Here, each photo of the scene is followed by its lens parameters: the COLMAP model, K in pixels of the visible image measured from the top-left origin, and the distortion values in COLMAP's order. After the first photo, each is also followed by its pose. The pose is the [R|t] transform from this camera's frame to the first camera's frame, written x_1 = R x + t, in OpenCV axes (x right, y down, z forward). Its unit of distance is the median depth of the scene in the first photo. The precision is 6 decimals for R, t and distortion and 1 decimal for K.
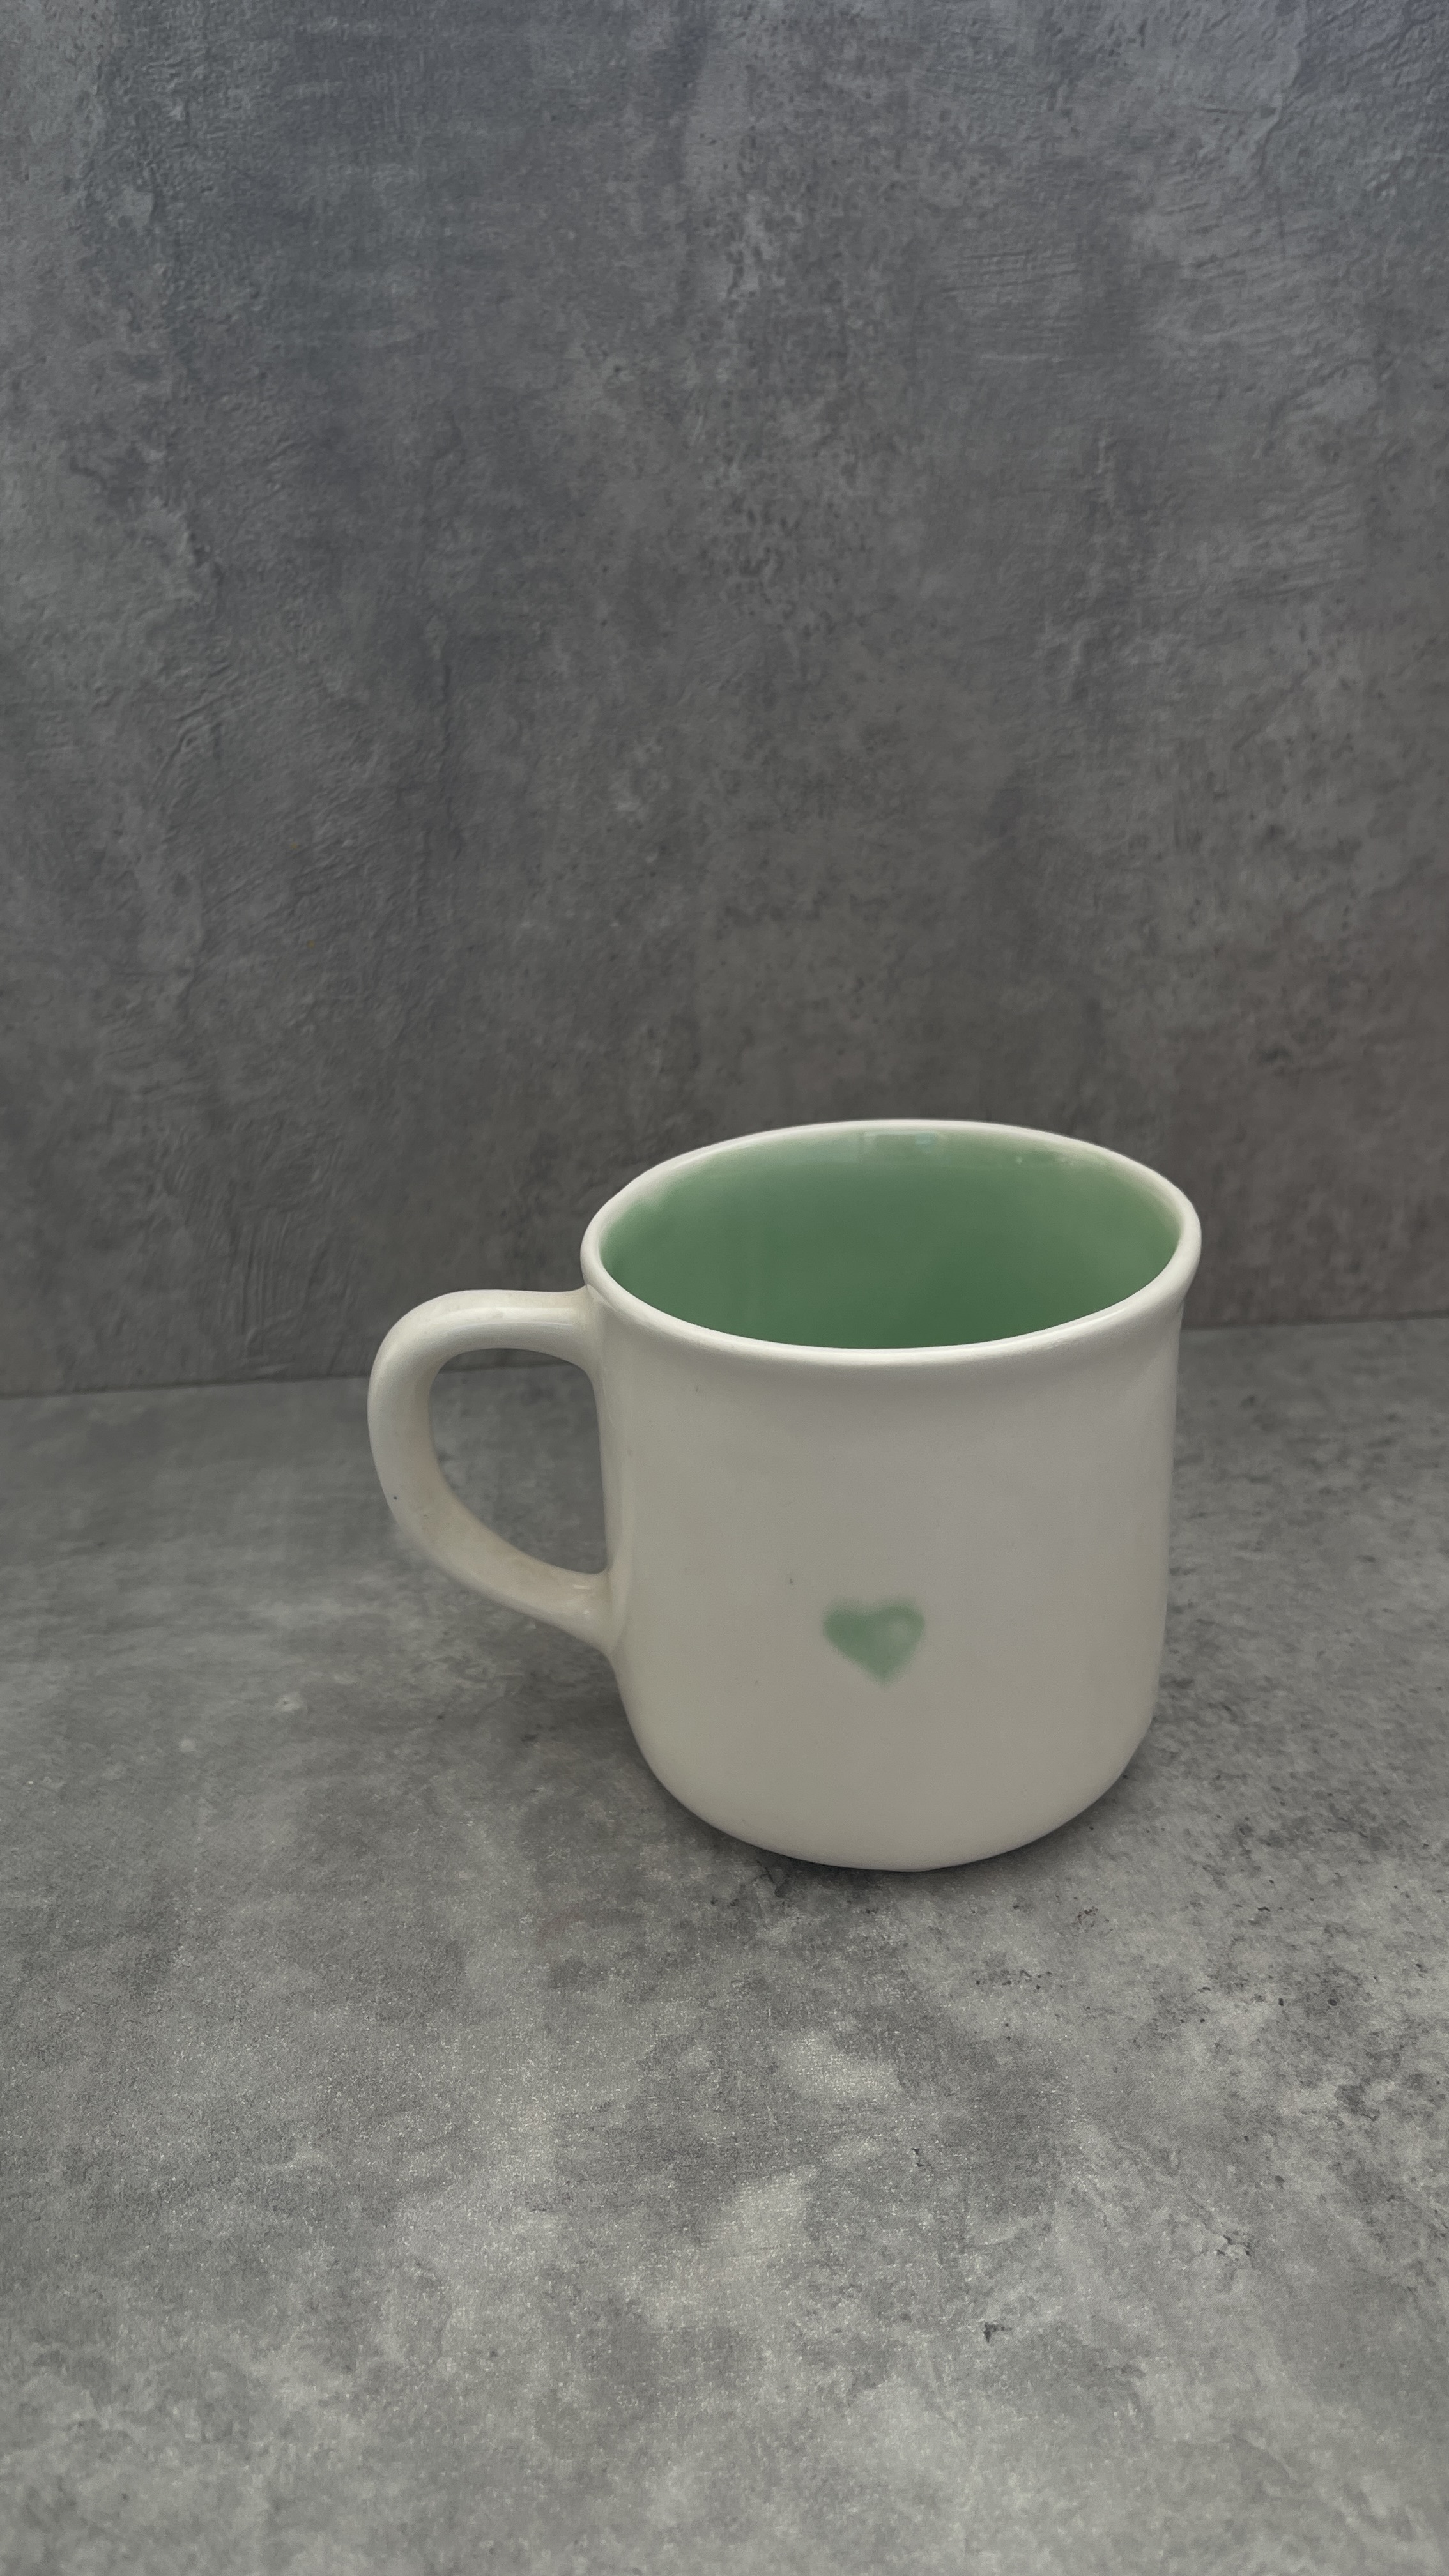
lens RADIAL K [[2002.3, 0, 730.8], [0, 2002.3, 1307.1], [0, 0, 1]] dist [0.024026, -0.044571]
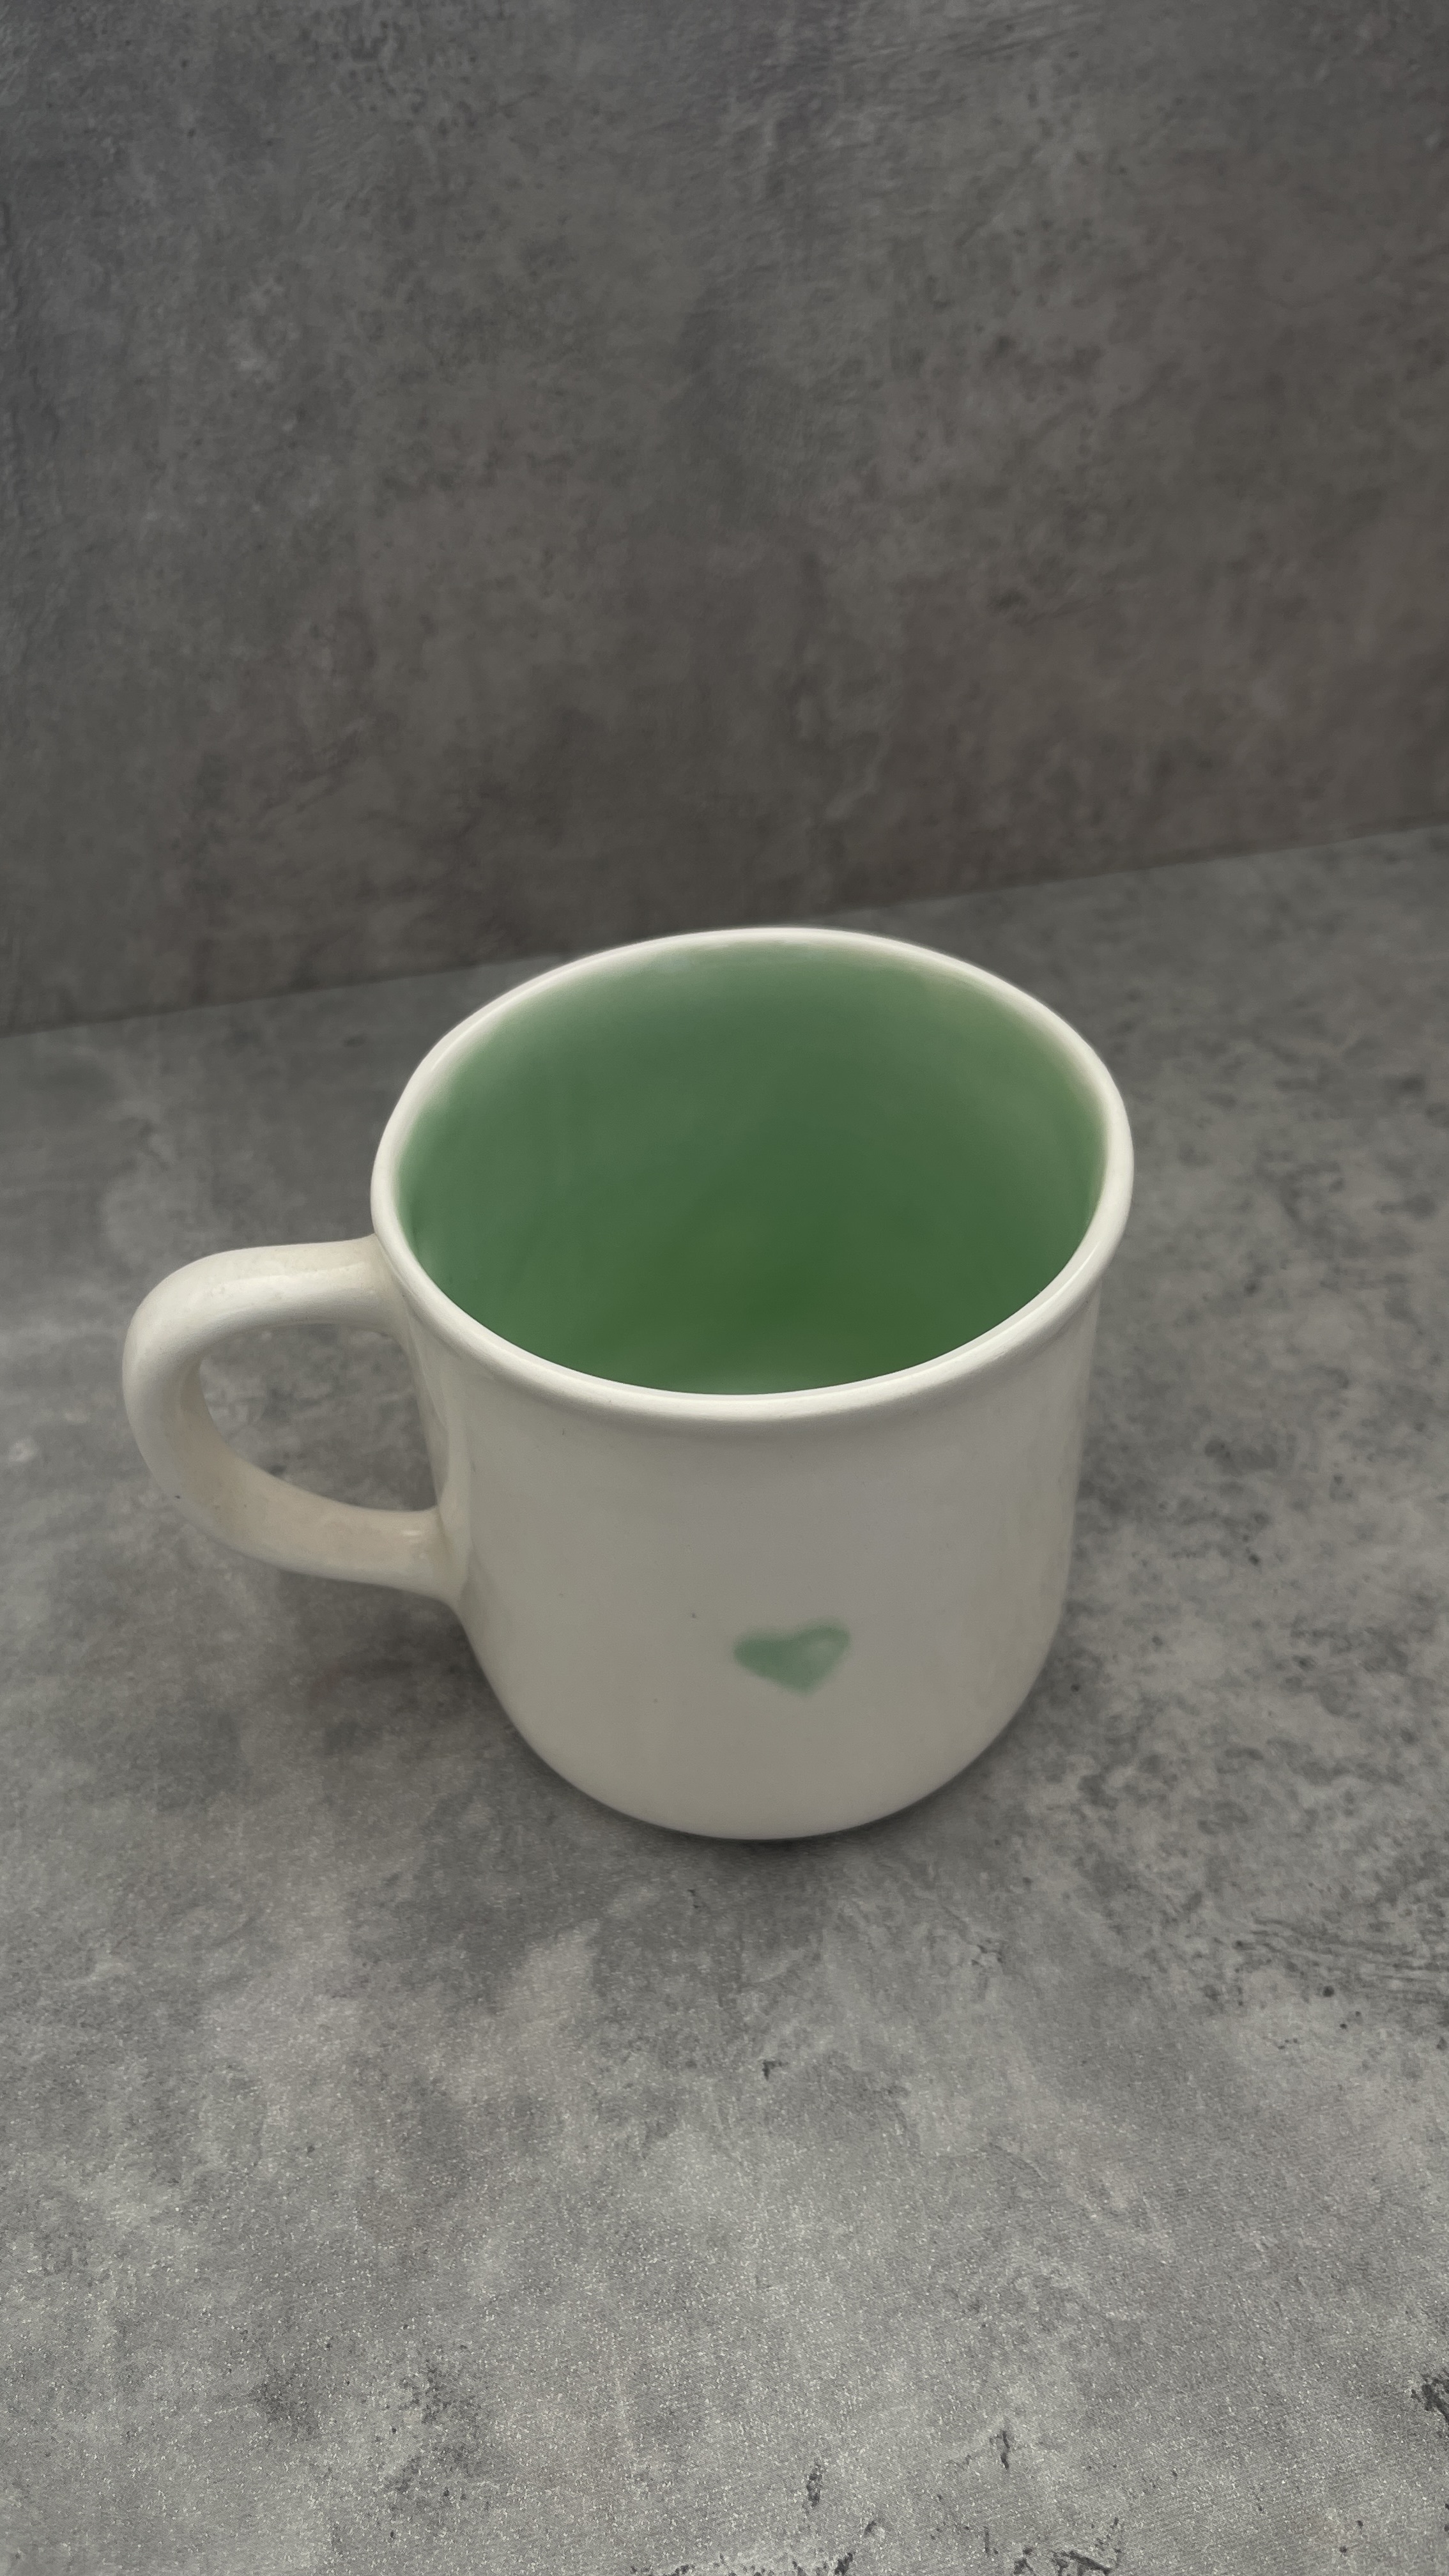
lens RADIAL K [[2002.3, 0, 695.8], [0, 2002.3, 1321.4], [0, 0, 1]] dist [0.024026, -0.044571]
pose [[0.991377, -0.099343, 0.085456, 0.022531], [0.067525, 0.946166, 0.316560, -0.132177], [-0.112304, -0.308060, 0.944715, 0.062262]]
